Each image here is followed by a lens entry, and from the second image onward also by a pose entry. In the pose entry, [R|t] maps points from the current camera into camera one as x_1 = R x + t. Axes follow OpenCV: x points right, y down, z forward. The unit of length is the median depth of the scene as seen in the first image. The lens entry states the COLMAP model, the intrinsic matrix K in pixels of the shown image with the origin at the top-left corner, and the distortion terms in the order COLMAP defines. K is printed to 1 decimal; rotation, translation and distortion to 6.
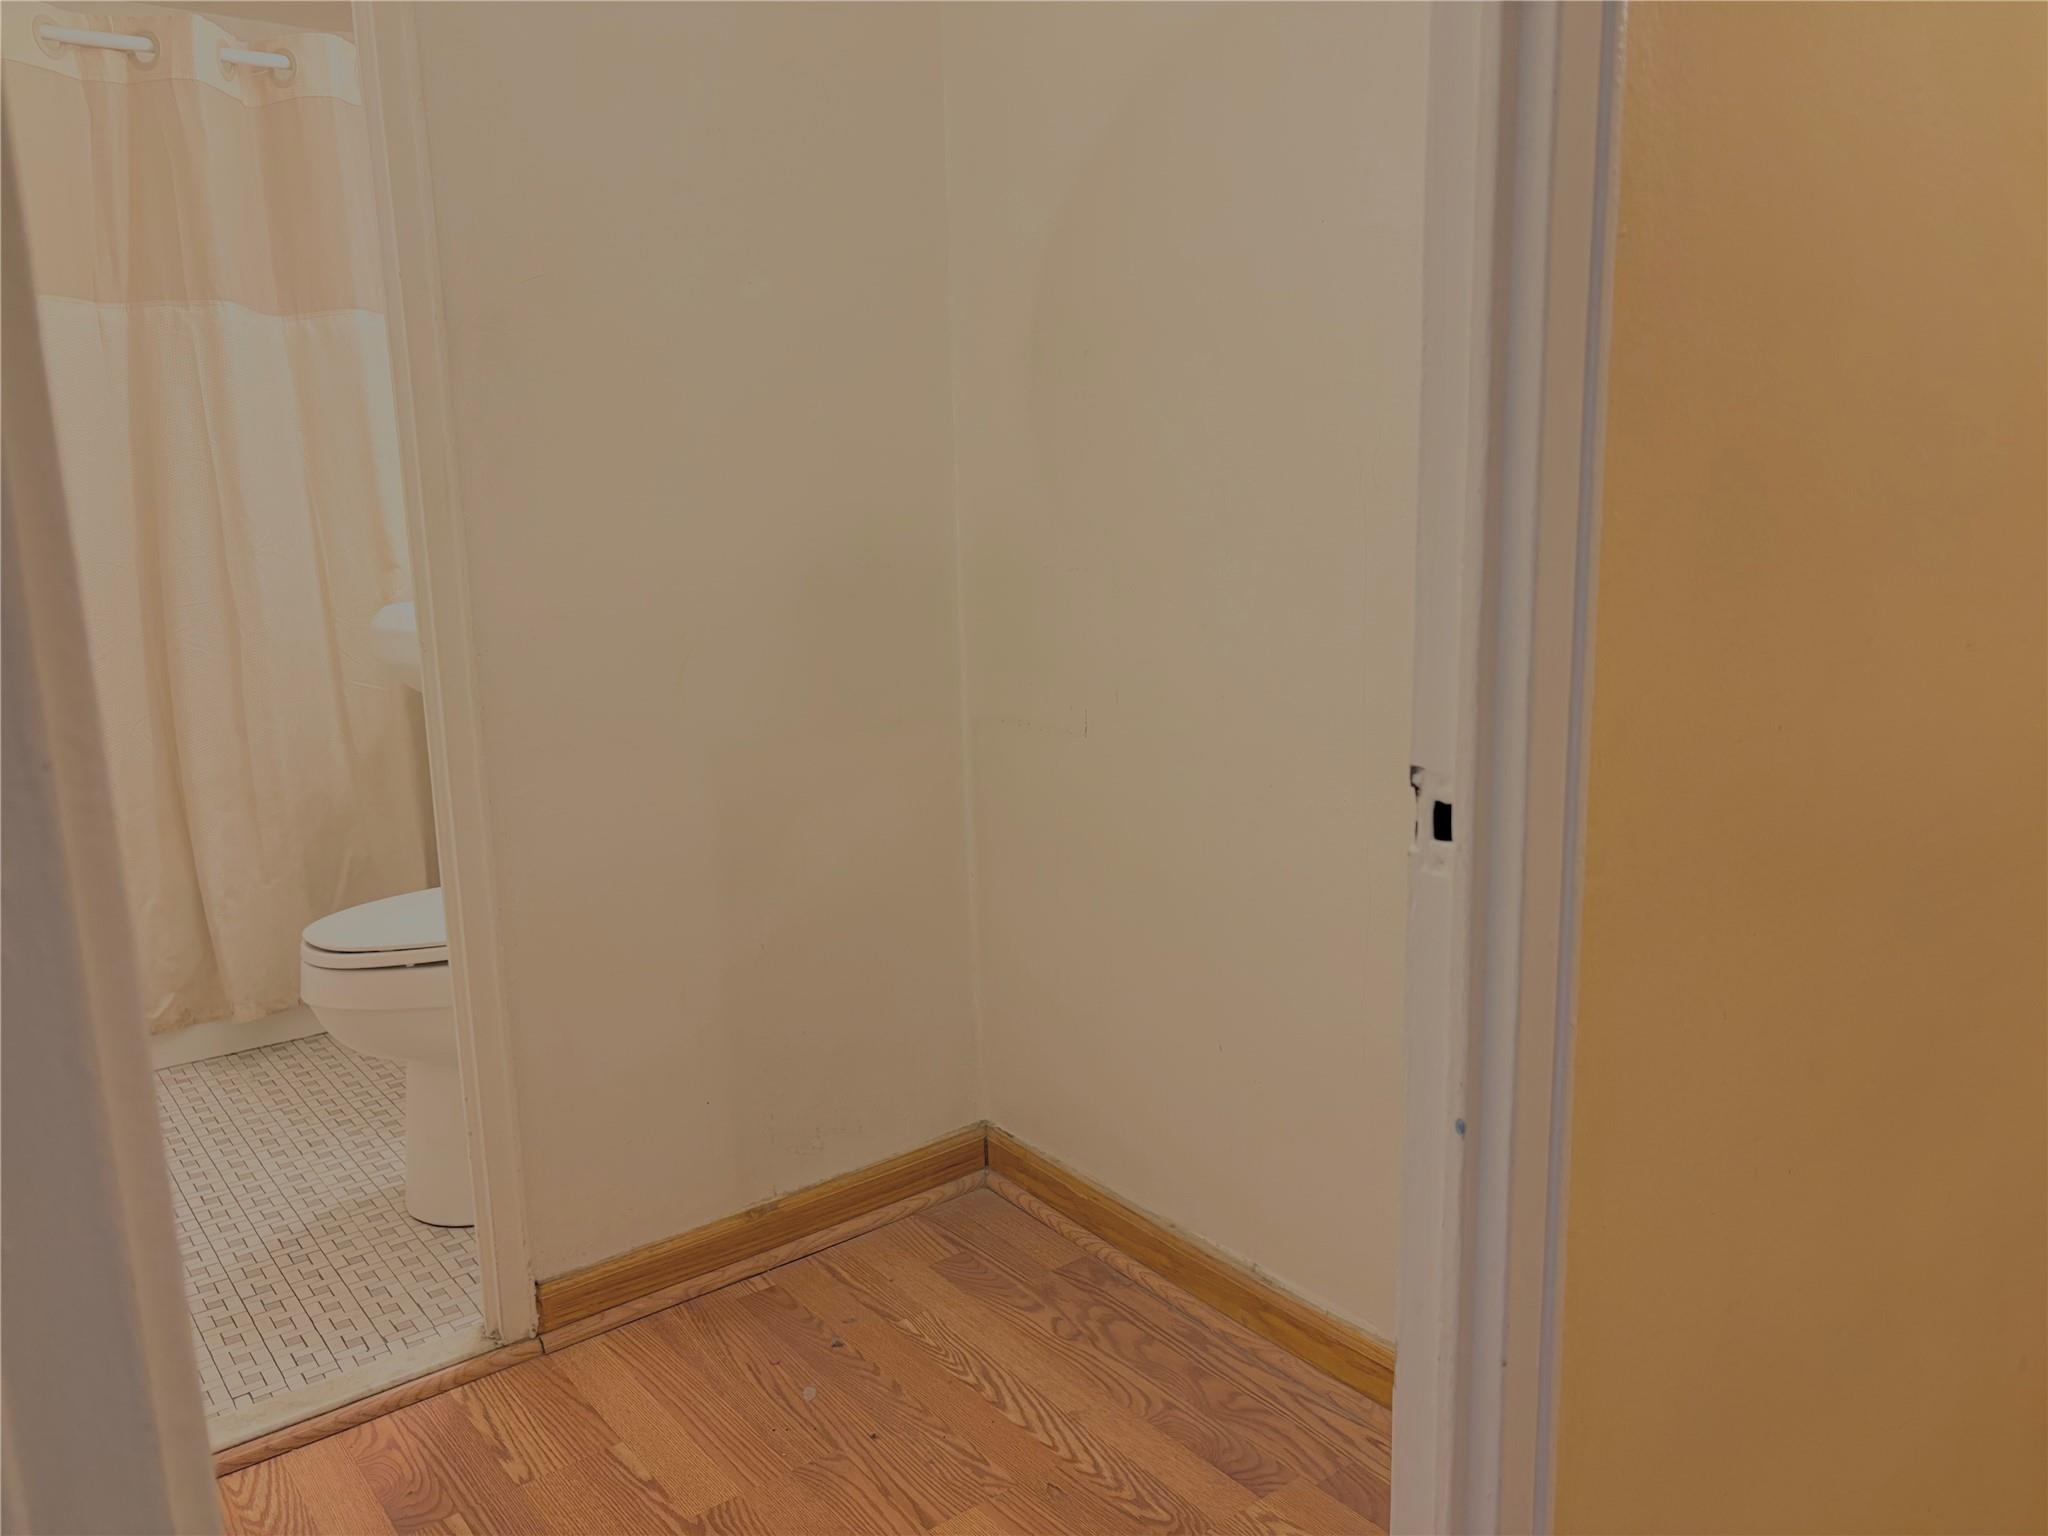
lens RADIAL K [[1547.0, 0, 1031.6], [0, 1547.0, 785.0], [0, 0, 1]] dist [0.047231, -0.045186]
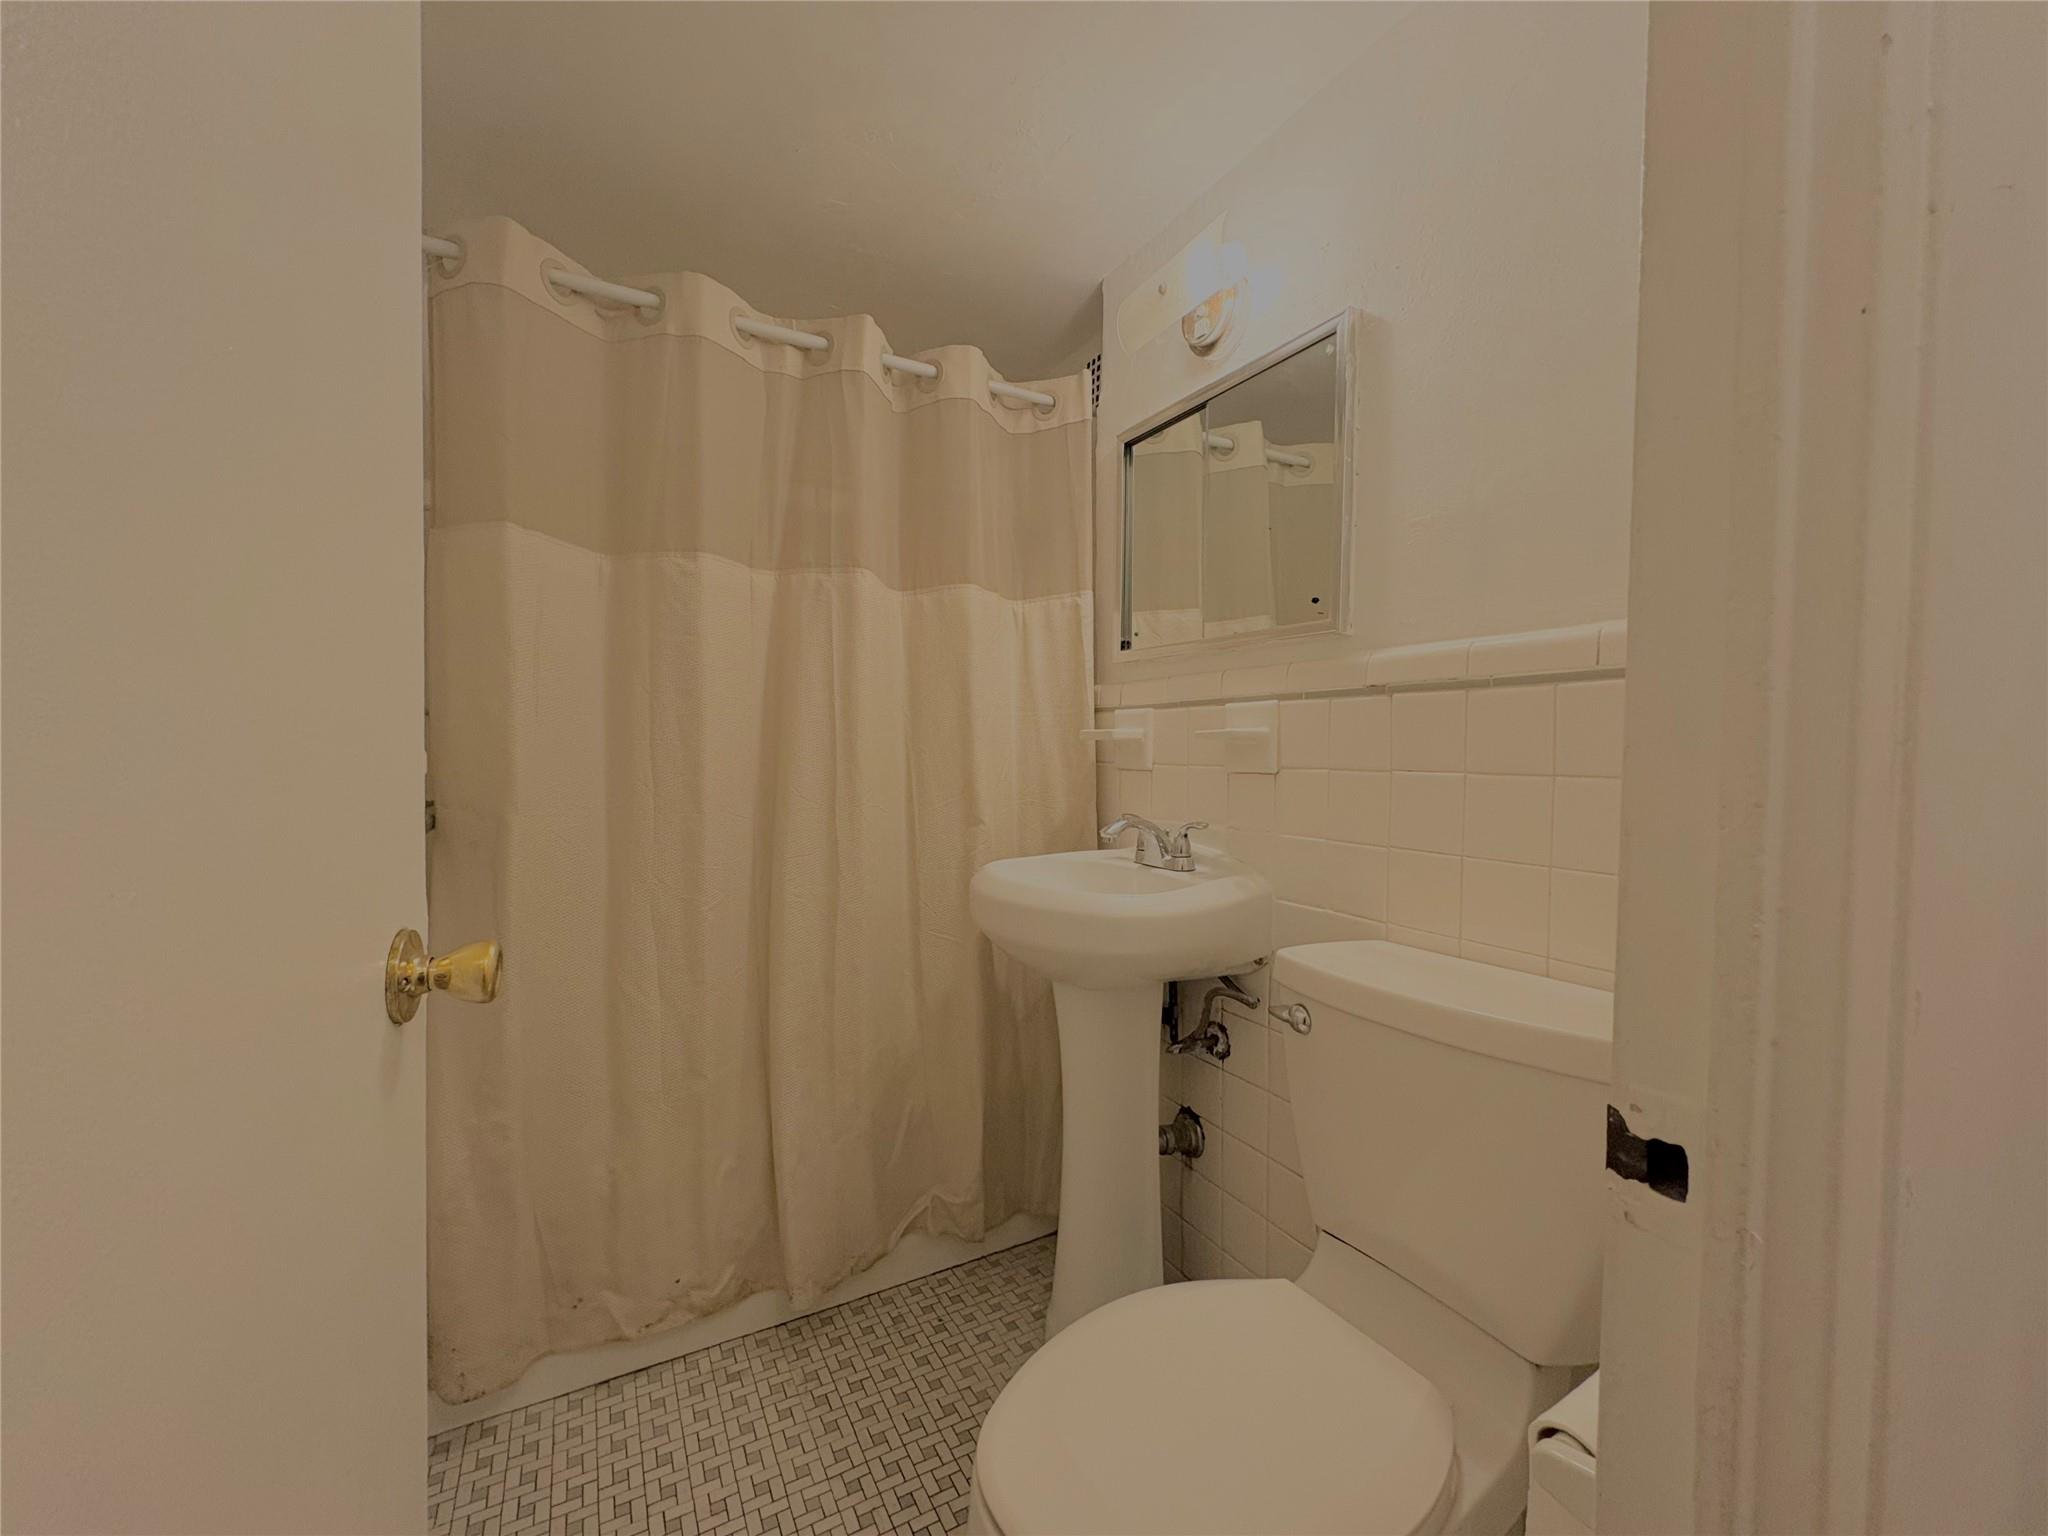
lens RADIAL K [[814.0, 0, 1023.9], [0, 814.0, 754.2], [0, 0, 1]] dist [-0.001518, 0.000871]
pose [[0.987344, 0.026044, -0.156442, -0.313844], [-0.054971, 0.981473, -0.183544, -0.092269], [0.148763, 0.189820, 0.970483, 0.499714]]
